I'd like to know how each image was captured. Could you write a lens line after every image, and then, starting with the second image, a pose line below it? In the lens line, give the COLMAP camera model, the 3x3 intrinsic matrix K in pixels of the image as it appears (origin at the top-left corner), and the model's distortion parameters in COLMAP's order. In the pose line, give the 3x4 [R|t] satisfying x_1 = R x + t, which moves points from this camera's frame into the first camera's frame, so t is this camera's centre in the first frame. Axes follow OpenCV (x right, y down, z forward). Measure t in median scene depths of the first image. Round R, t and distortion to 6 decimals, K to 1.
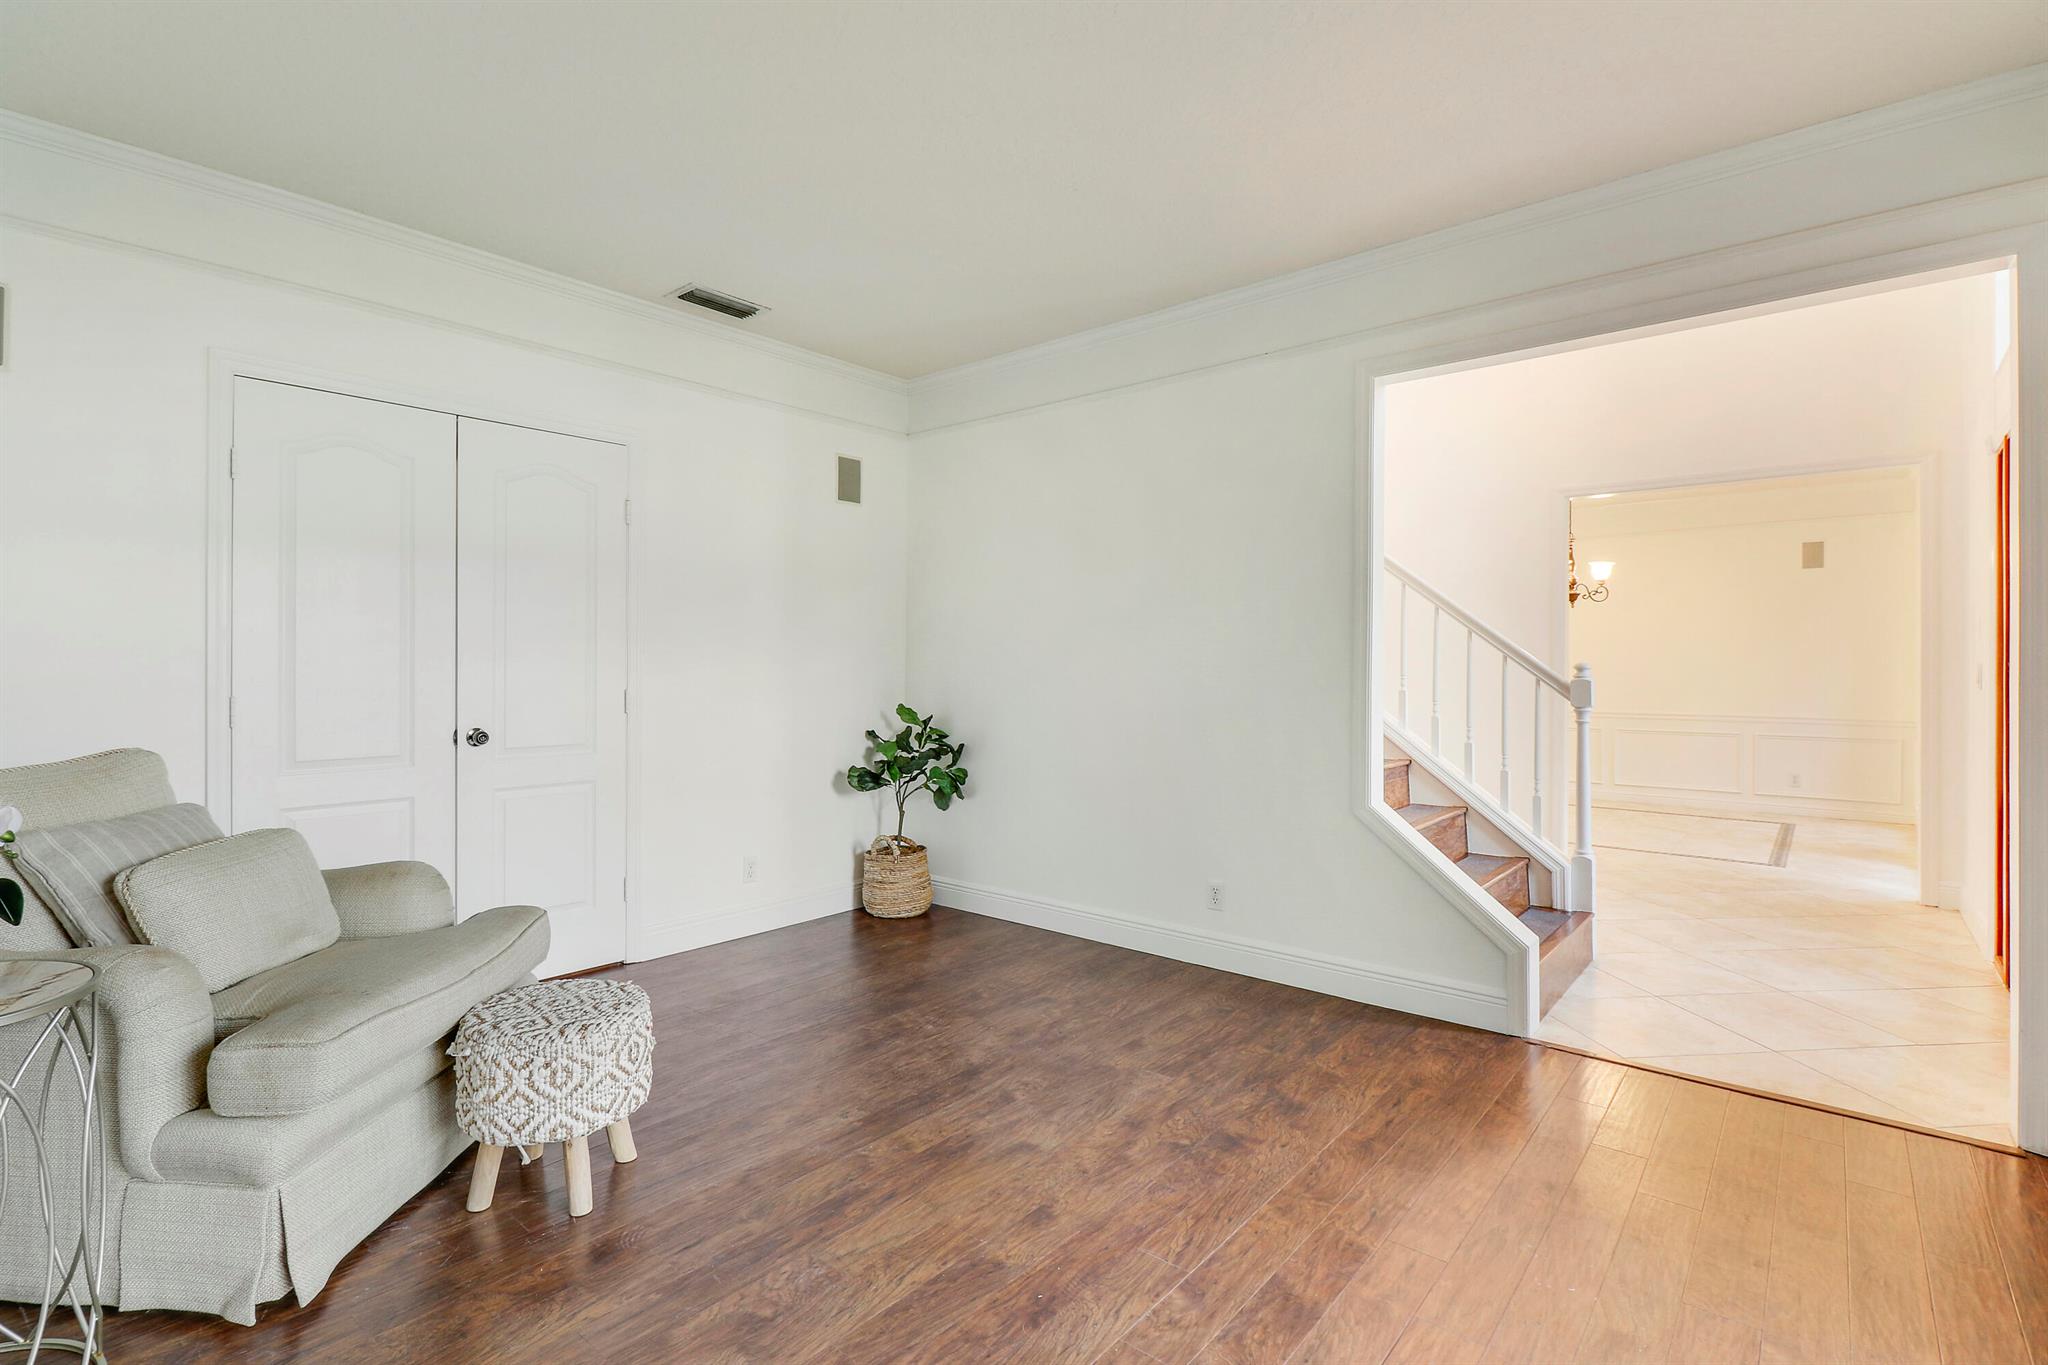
lens RADIAL K [[980.8, 0, 1017.6], [0, 980.8, 682.5], [0, 0, 1]] dist [-0.005741, -0.000747]
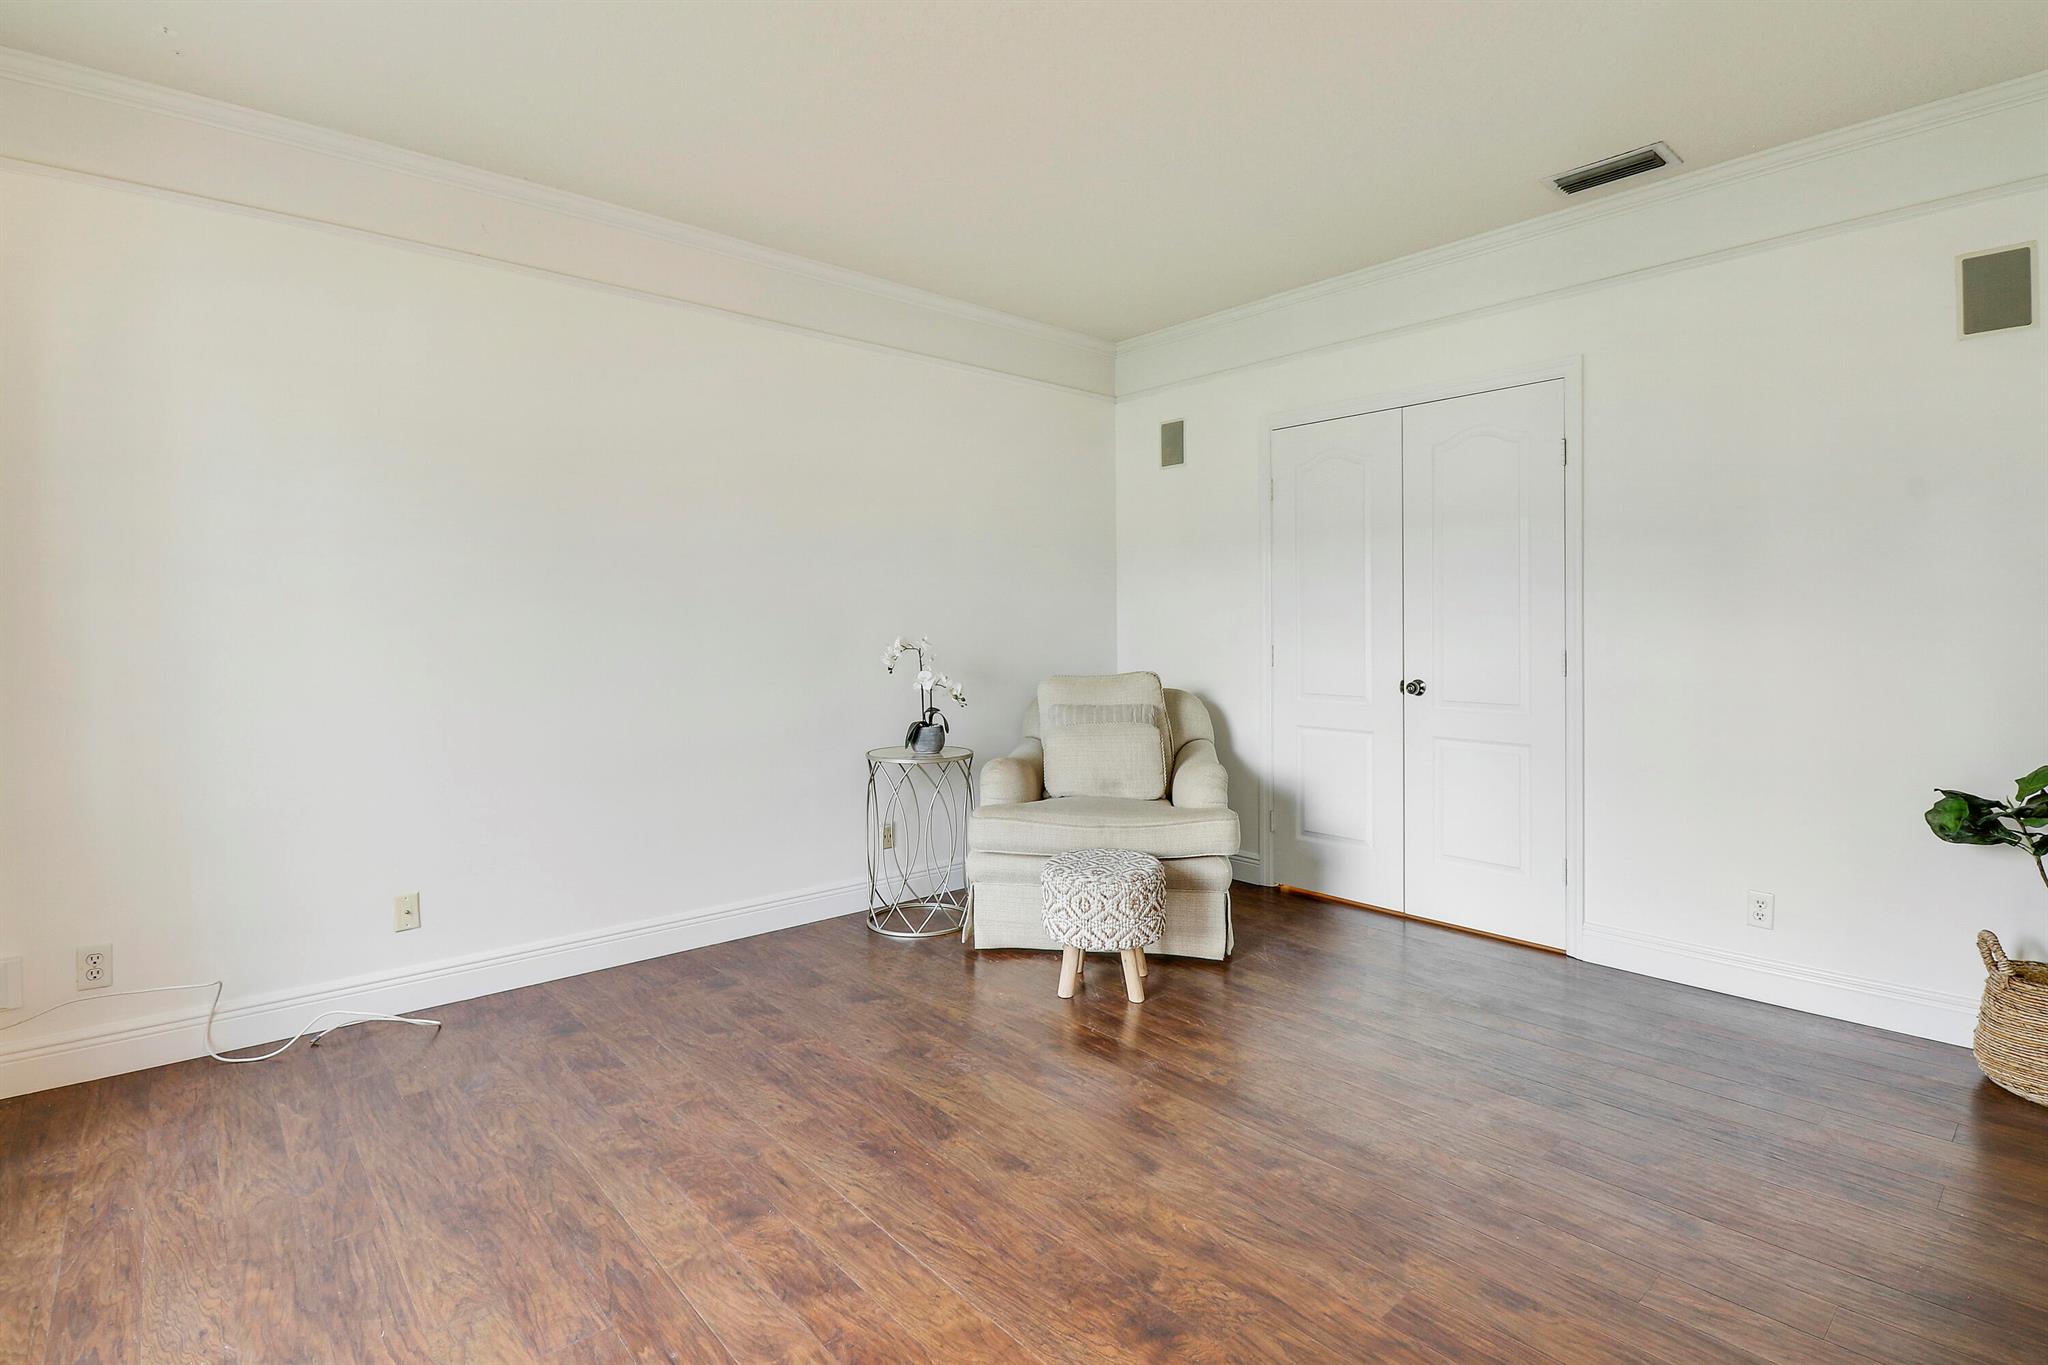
lens RADIAL K [[980.8, 0, 994.2], [0, 980.8, 643.7], [0, 0, 1]] dist [-0.005741, -0.000747]
pose [[-0.164984, 0.017613, -0.986139, 0.922689], [-0.014486, 0.999689, 0.020279, -0.014452], [0.986190, 0.017631, -0.164677, 1.028762]]
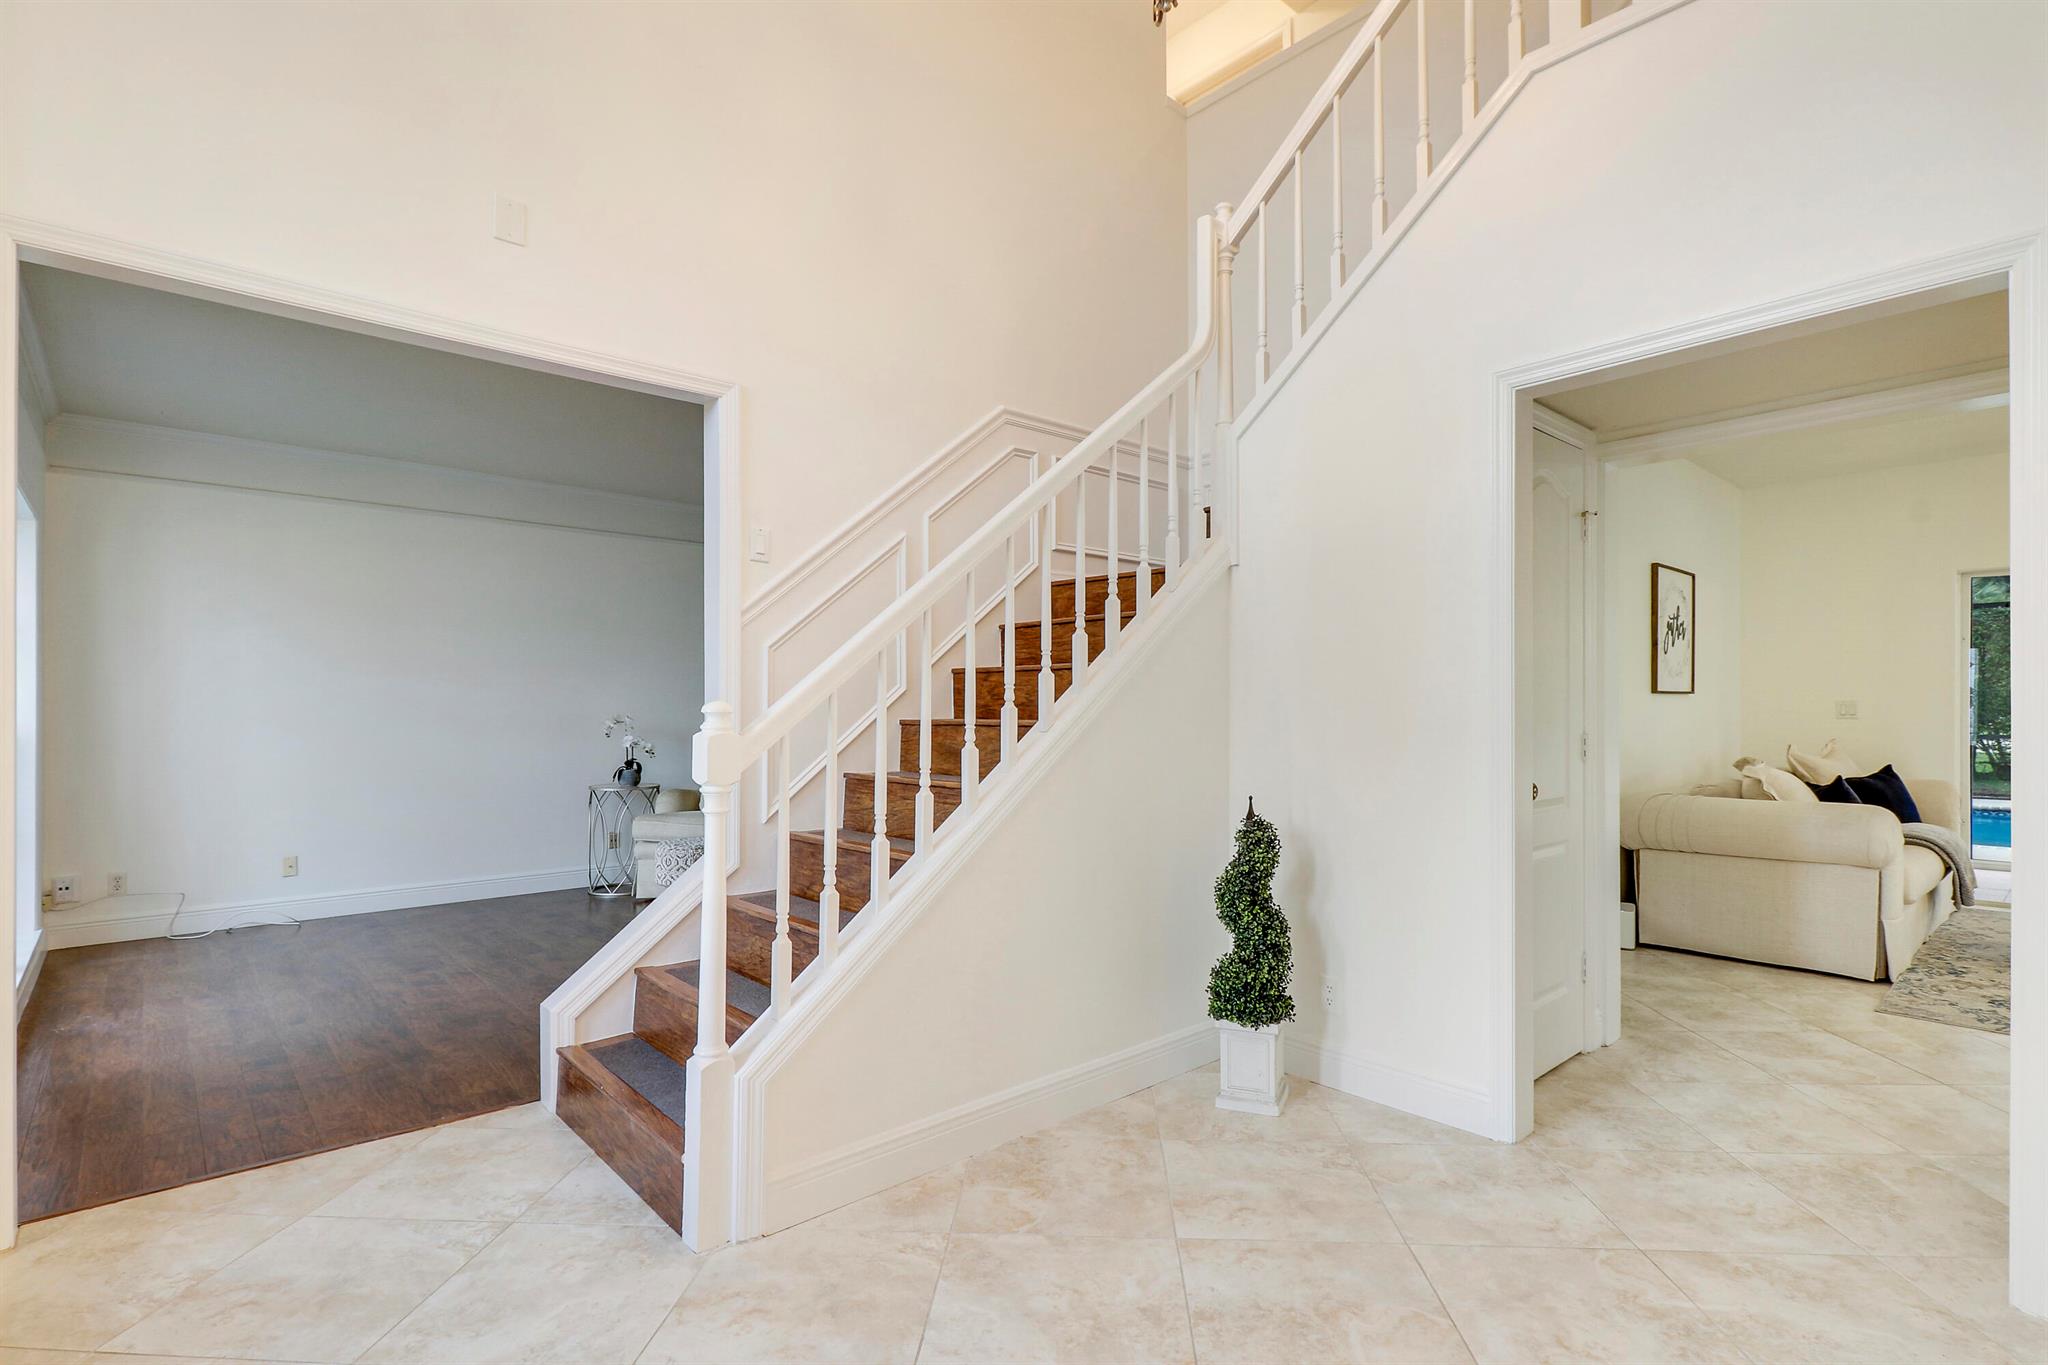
lens RADIAL K [[980.8, 0, 1037.0], [0, 980.8, 686.5], [0, 0, 1]] dist [-0.005741, -0.000747]
pose [[-0.129460, -0.017269, -0.991434, 1.007014], [-0.010650, 0.999815, -0.016025, -0.016625], [0.991527, 0.008484, -0.129620, 1.125733]]
